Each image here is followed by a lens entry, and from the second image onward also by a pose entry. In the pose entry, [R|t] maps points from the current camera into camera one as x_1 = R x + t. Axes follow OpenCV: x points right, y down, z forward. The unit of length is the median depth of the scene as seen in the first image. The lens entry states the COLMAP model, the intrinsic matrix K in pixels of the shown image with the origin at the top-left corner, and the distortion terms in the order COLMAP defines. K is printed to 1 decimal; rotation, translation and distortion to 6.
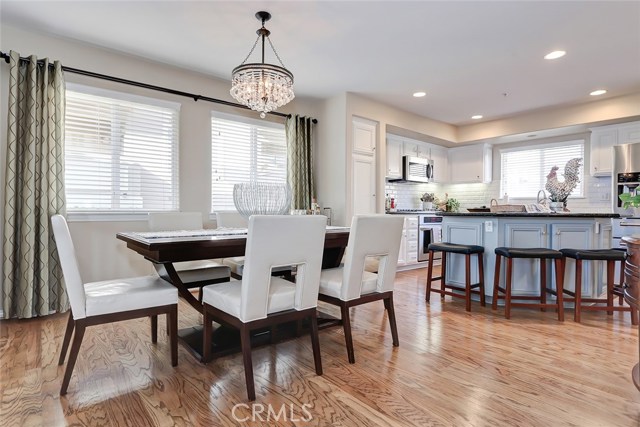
lens RADIAL K [[337.0, 0, 306.7], [0, 337.0, 213.7], [0, 0, 1]] dist [0.013666, -0.002381]
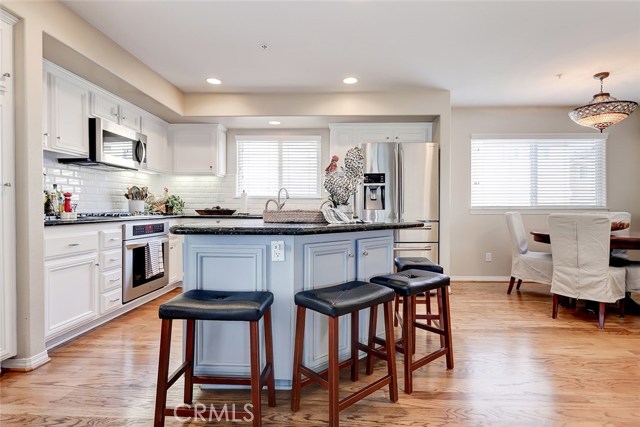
lens RADIAL K [[340.6, 0, 336.7], [0, 340.6, 208.9], [0, 0, 1]] dist [0.006767, -0.000621]
pose [[0.625708, -0.007645, 0.780020, 0.117556], [0.011112, 0.999938, 0.000887, -0.019100], [-0.779978, 0.008113, 0.625754, 0.391892]]
